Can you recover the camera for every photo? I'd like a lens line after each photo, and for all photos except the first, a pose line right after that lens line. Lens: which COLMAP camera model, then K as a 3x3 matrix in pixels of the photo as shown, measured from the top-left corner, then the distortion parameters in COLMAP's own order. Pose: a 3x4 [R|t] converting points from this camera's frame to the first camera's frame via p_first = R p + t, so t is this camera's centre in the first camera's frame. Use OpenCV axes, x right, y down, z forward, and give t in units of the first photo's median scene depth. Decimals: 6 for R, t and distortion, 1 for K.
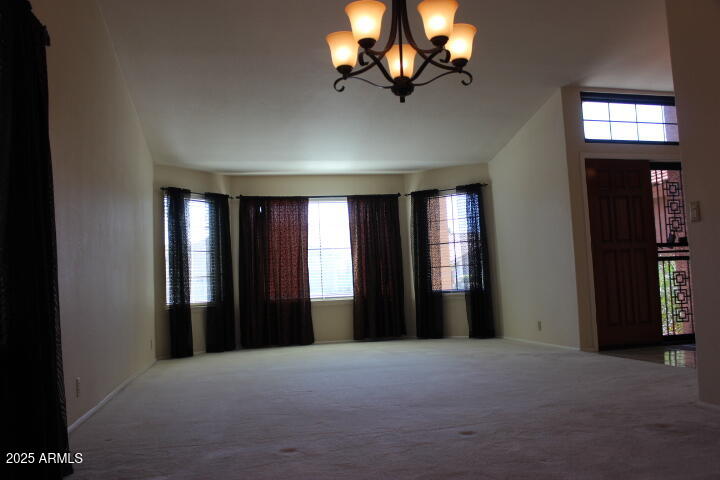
lens RADIAL K [[612.1, 0, 367.6], [0, 612.1, 233.6], [0, 0, 1]] dist [-0.140121, 0.108501]
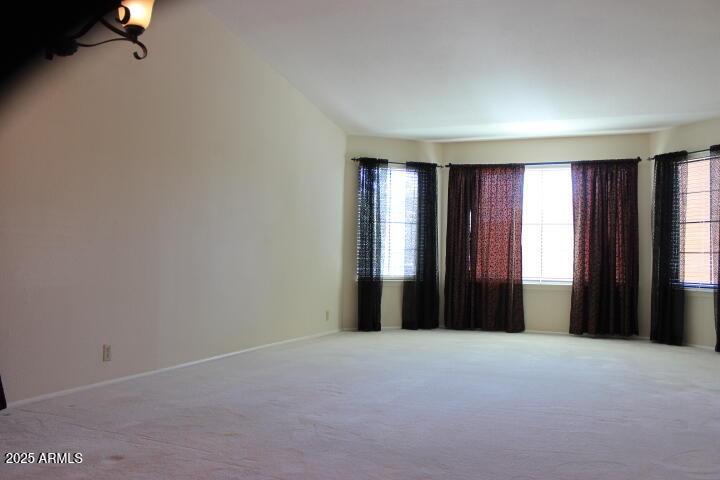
lens RADIAL K [[612.1, 0, 367.6], [0, 612.1, 233.6], [0, 0, 1]] dist [-0.140121, 0.108501]
pose [[0.812054, 0.041072, -0.582136, 0.230990], [-0.006137, 0.998066, 0.061857, -0.013344], [0.583550, -0.046659, 0.810735, 0.168848]]
